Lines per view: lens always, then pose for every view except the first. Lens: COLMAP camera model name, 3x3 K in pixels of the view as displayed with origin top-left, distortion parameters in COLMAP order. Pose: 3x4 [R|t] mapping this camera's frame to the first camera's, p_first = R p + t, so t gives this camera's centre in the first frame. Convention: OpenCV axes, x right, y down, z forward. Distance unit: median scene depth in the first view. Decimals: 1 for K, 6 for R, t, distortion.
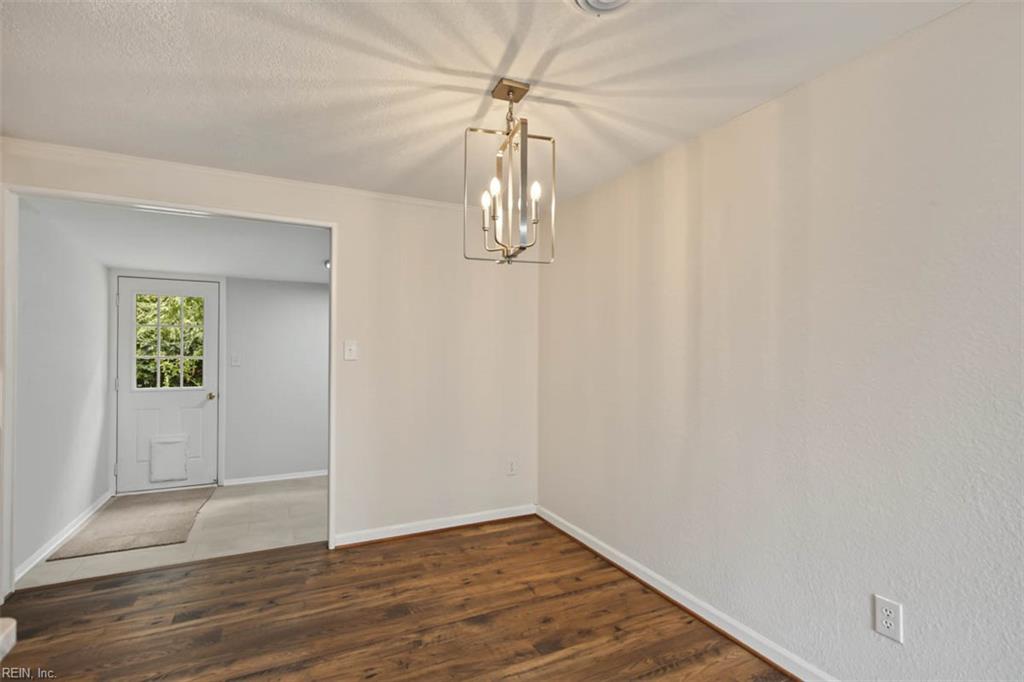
lens RADIAL K [[474.9, 0, 514.4], [0, 474.9, 354.1], [0, 0, 1]] dist [-0.003333, -0.001065]
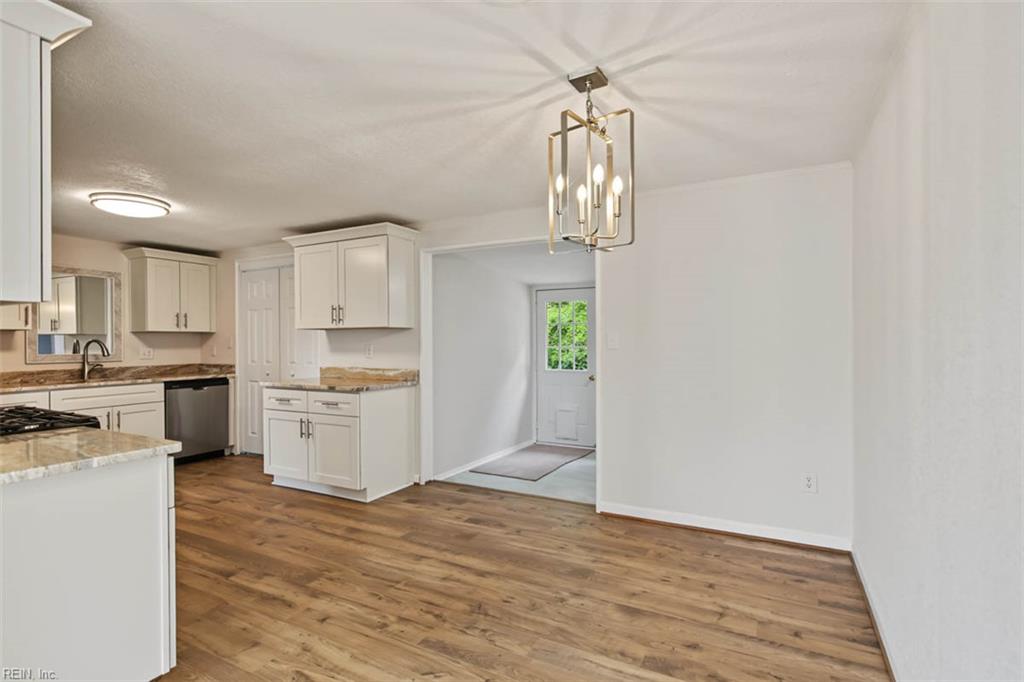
lens RADIAL K [[474.9, 0, 529.0], [0, 474.9, 344.3], [0, 0, 1]] dist [-0.003333, -0.001065]
pose [[0.600559, -0.007438, -0.799546, 0.477597], [0.009418, 0.999953, -0.002228, 0.003800], [0.799525, -0.006192, 0.600601, 0.194806]]
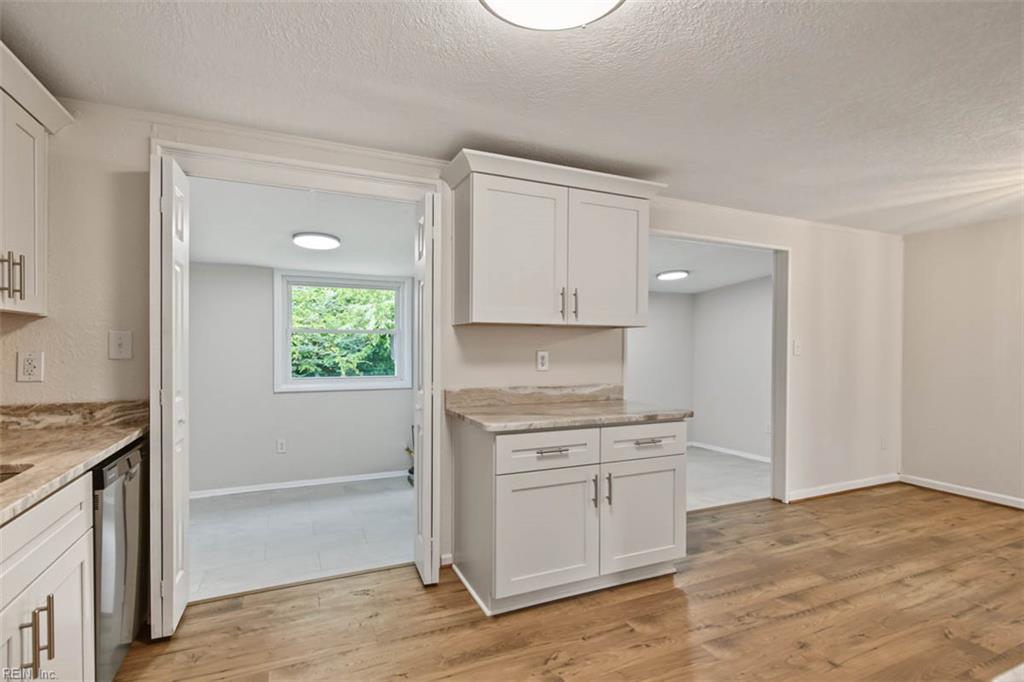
lens RADIAL K [[474.9, 0, 501.1], [0, 474.9, 357.3], [0, 0, 1]] dist [-0.003333, -0.001065]
pose [[0.997351, -0.007802, -0.072318, -1.143182], [0.009025, 0.999822, 0.016595, -0.008325], [0.072175, -0.017203, 0.997244, -0.341811]]
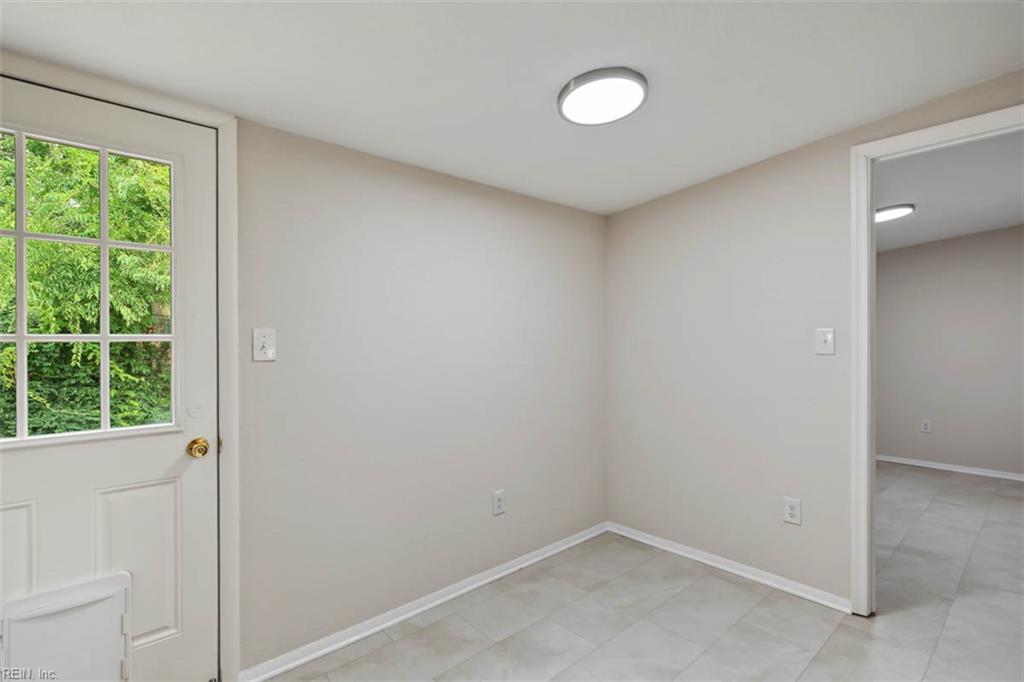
lens RADIAL K [[474.9, 0, 518.0], [0, 474.9, 342.8], [0, 0, 1]] dist [-0.003333, -0.001065]
pose [[0.959940, -0.016052, 0.279744, -0.871228], [0.015052, 0.999870, 0.005723, 0.020604], [-0.279800, -0.001283, 0.960057, 1.019386]]
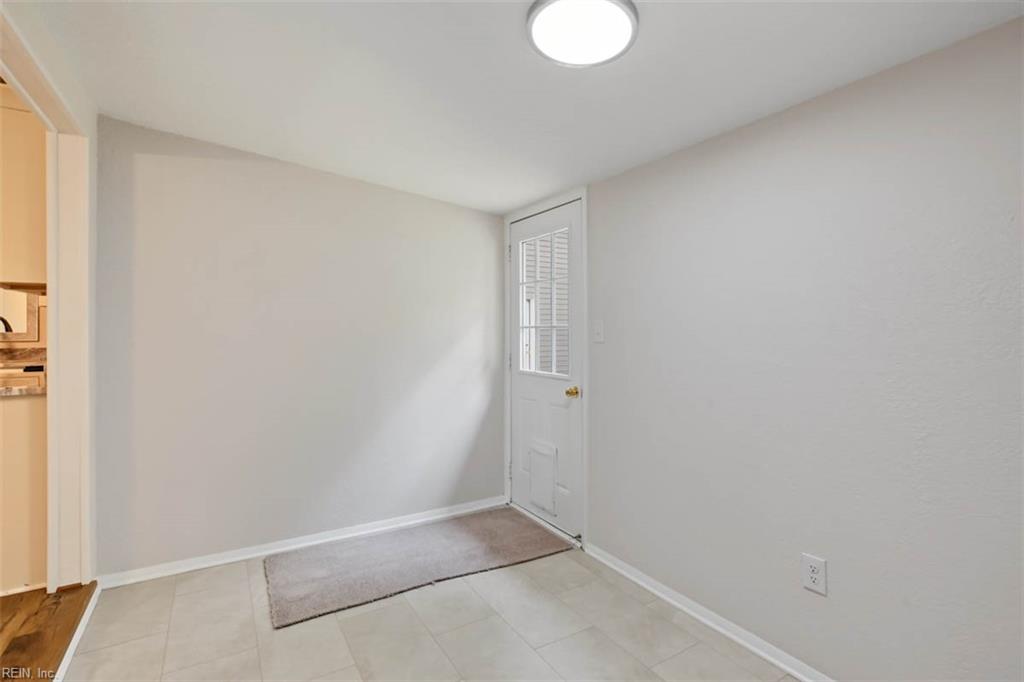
lens RADIAL K [[474.9, 0, 515.4], [0, 474.9, 333.9], [0, 0, 1]] dist [-0.003333, -0.001065]
pose [[0.115496, -0.004400, -0.993298, -0.089470], [0.000746, 0.999990, -0.004343, 0.031396], [0.993308, -0.000240, 0.115499, 1.468645]]
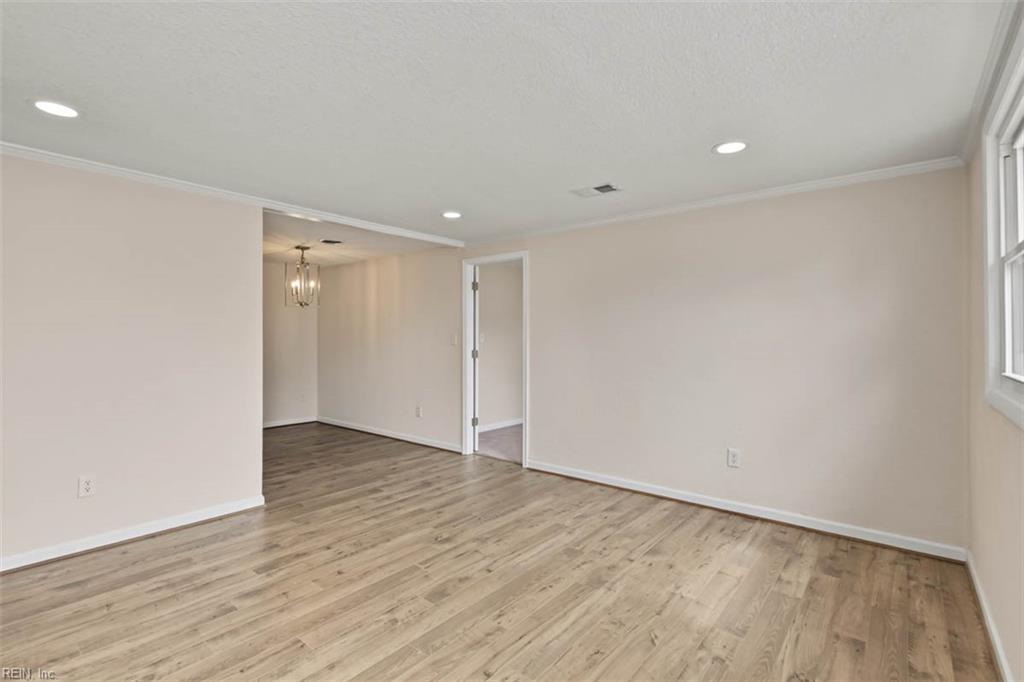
lens RADIAL K [[474.9, 0, 521.5], [0, 474.9, 341.5], [0, 0, 1]] dist [-0.003333, -0.001065]
pose [[0.901920, -0.017029, 0.431568, -0.048446], [0.012029, 0.999825, 0.014312, -0.012478], [-0.431736, -0.007717, 0.901967, -1.516446]]
